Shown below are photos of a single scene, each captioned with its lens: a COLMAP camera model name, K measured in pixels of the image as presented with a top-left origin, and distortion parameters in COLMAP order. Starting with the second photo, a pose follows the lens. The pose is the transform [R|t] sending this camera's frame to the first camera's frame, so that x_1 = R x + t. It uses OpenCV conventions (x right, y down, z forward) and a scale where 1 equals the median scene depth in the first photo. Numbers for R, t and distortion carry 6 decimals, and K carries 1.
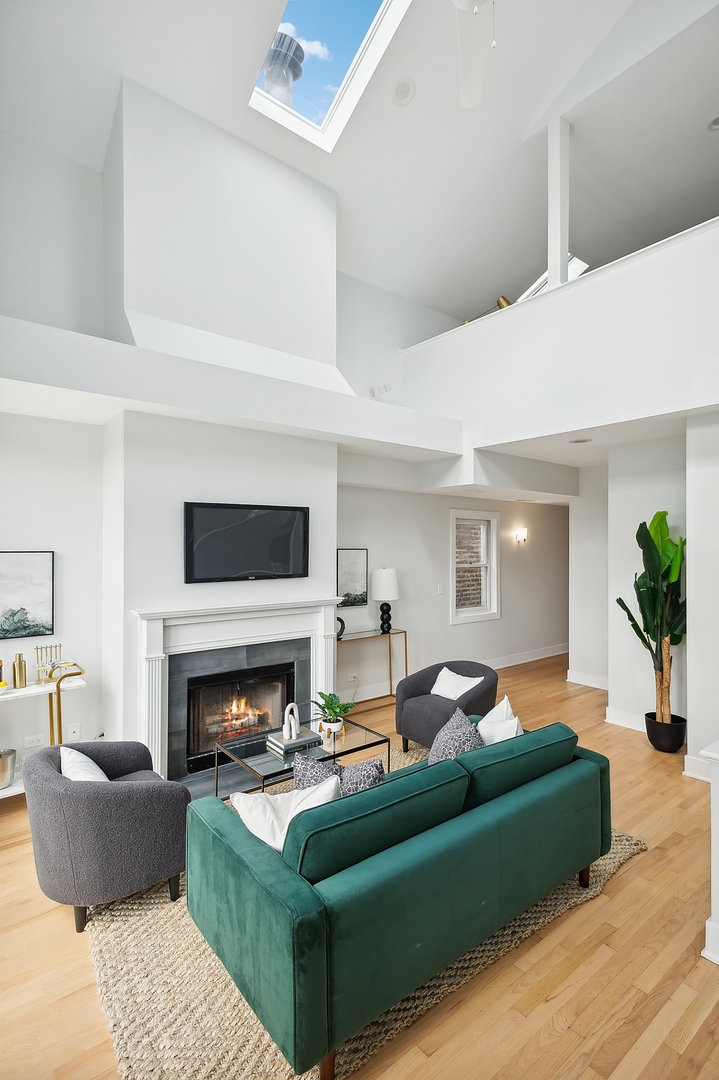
lens RADIAL K [[522.4, 0, 356.4], [0, 522.4, 544.9], [0, 0, 1]] dist [0.006084, -0.000561]
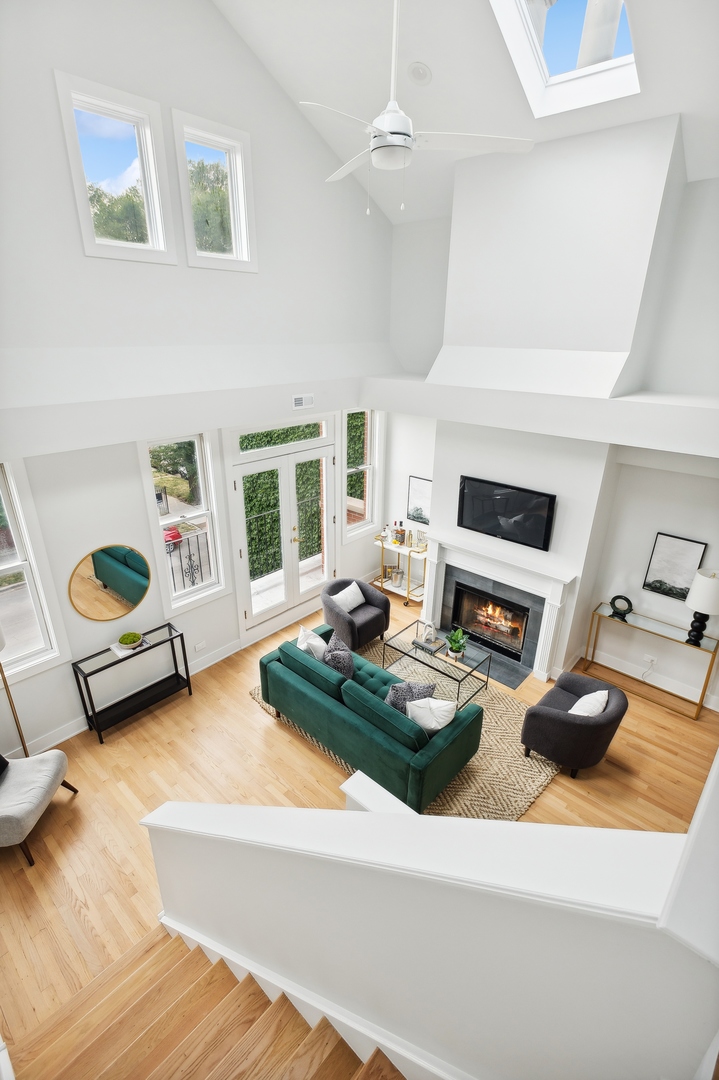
lens RADIAL K [[506.6, 0, 344.6], [0, 506.6, 538.6], [0, 0, 1]] dist [0.003077, -0.001175]
pose [[0.146186, 0.380646, -0.913093, 0.917735], [-0.001081, 0.923069, 0.384632, -0.426497], [0.989257, -0.055240, 0.135351, 0.414281]]
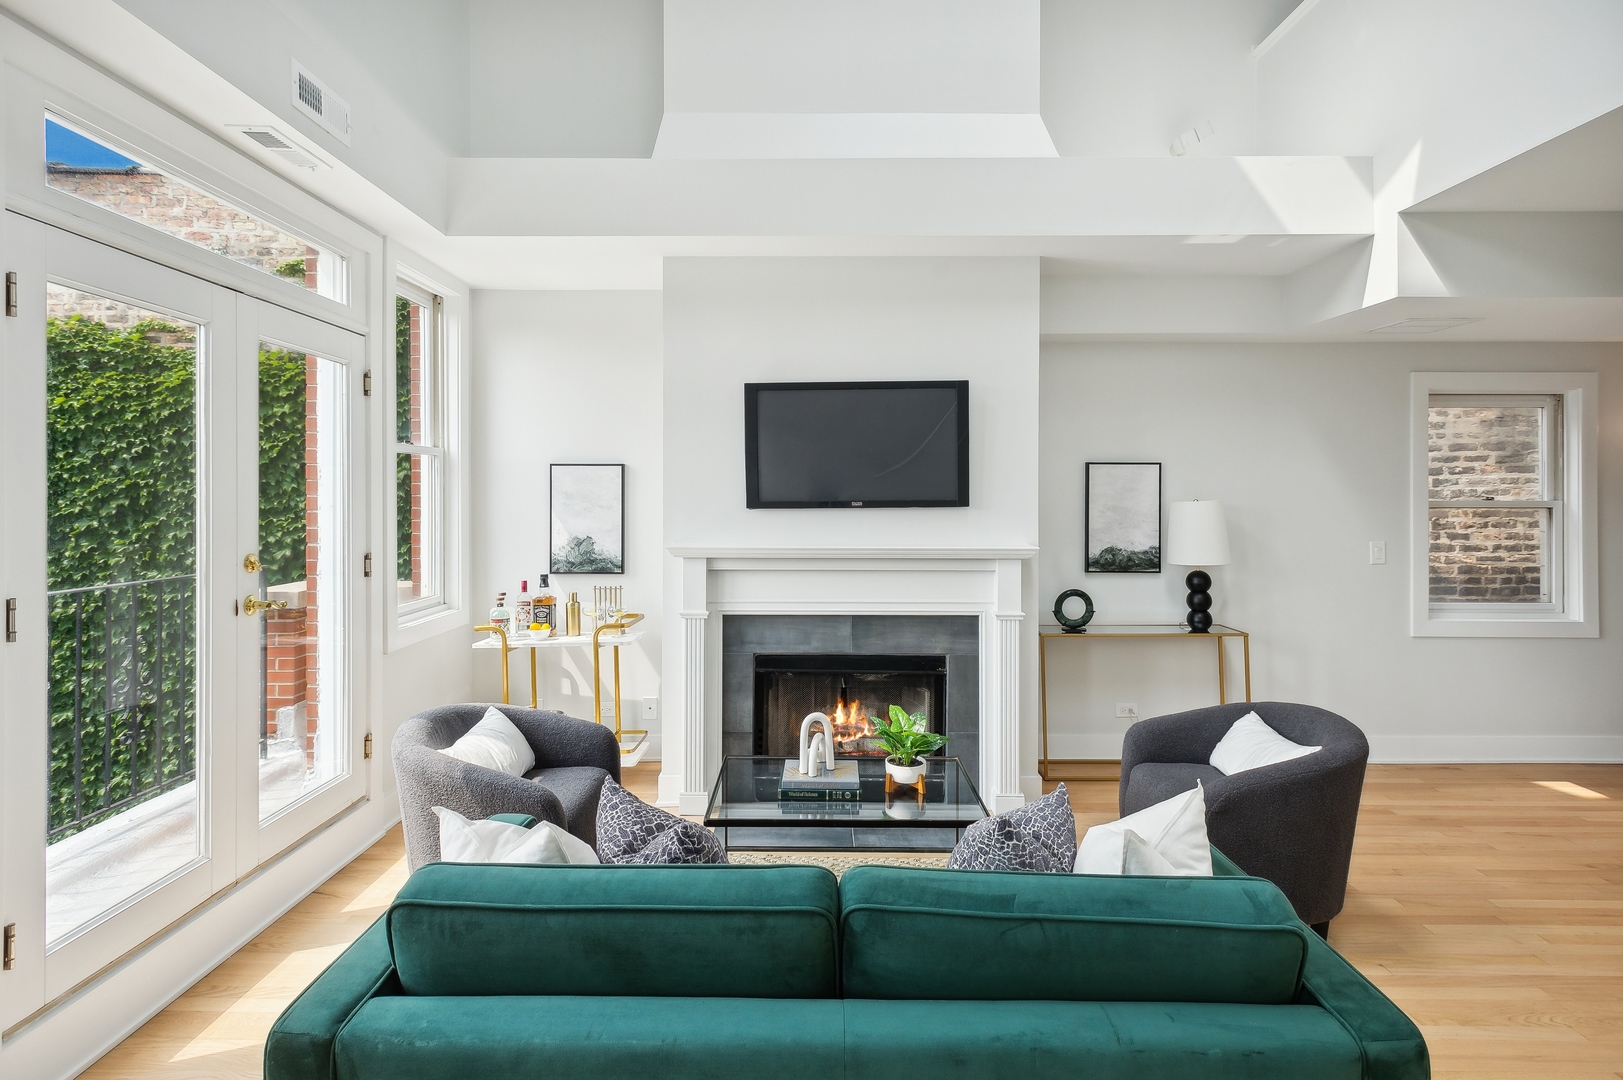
lens RADIAL K [[785.0, 0, 813.2], [0, 785.0, 495.4], [0, 0, 1]] dist [0.006084, -0.000561]
pose [[0.779069, 0.000159, -0.626938, 0.317192], [0.001557, 0.999996, 0.002188, 0.050201], [0.626937, -0.002680, 0.779066, 0.259552]]
